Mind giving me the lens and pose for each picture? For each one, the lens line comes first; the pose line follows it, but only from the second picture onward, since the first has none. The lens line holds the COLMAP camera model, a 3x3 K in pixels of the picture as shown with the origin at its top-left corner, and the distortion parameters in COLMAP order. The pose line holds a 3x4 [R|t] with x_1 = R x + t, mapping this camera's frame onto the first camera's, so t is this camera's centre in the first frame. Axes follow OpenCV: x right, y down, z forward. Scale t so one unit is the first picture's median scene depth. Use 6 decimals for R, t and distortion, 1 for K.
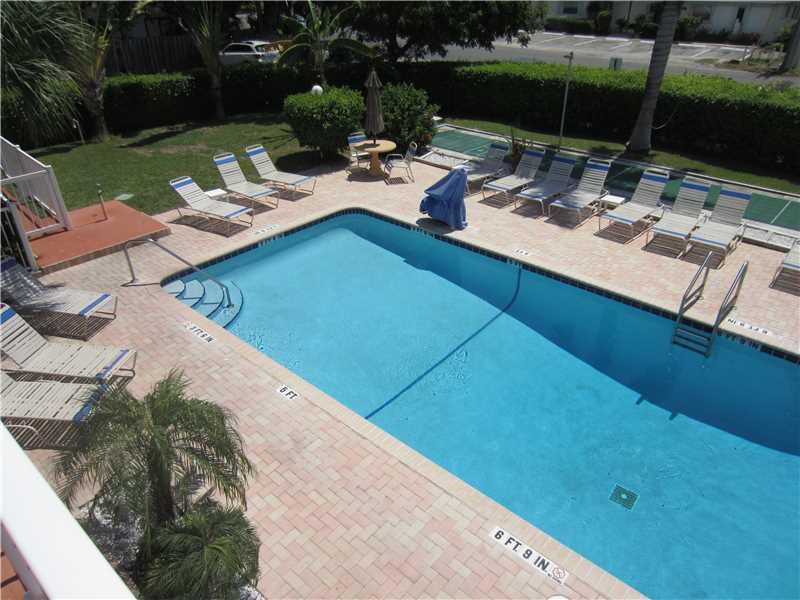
lens RADIAL K [[557.2, 0, 403.6], [0, 557.2, 300.4], [0, 0, 1]] dist [-0.043586, 0.025086]
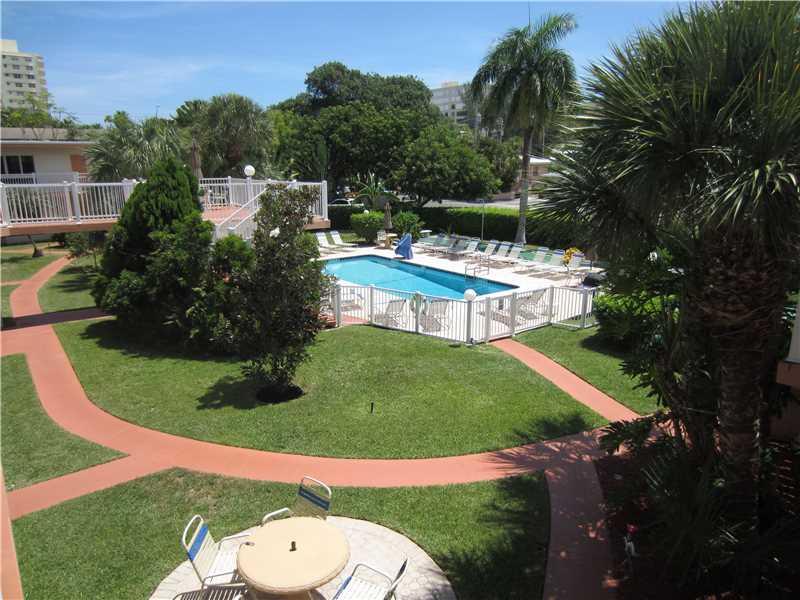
lens RADIAL K [[557.2, 0, 403.6], [0, 557.2, 300.4], [0, 0, 1]] dist [-0.043586, 0.025086]
pose [[0.984253, 0.054331, -0.168210, 0.490715], [-0.100125, 0.955577, -0.277215, 0.710990], [0.145676, 0.289692, 0.945969, -1.242274]]
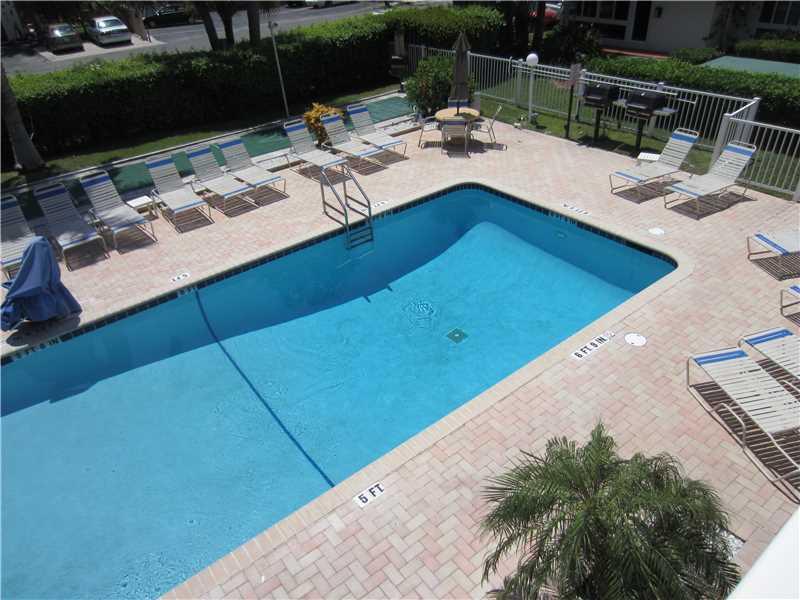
lens RADIAL K [[557.2, 0, 403.6], [0, 557.2, 300.4], [0, 0, 1]] dist [-0.043586, 0.025086]
pose [[0.187167, -0.550559, 0.813544, -0.396415], [0.548422, 0.745661, 0.378448, -0.174798], [-0.814986, 0.375332, 0.441501, 0.310243]]
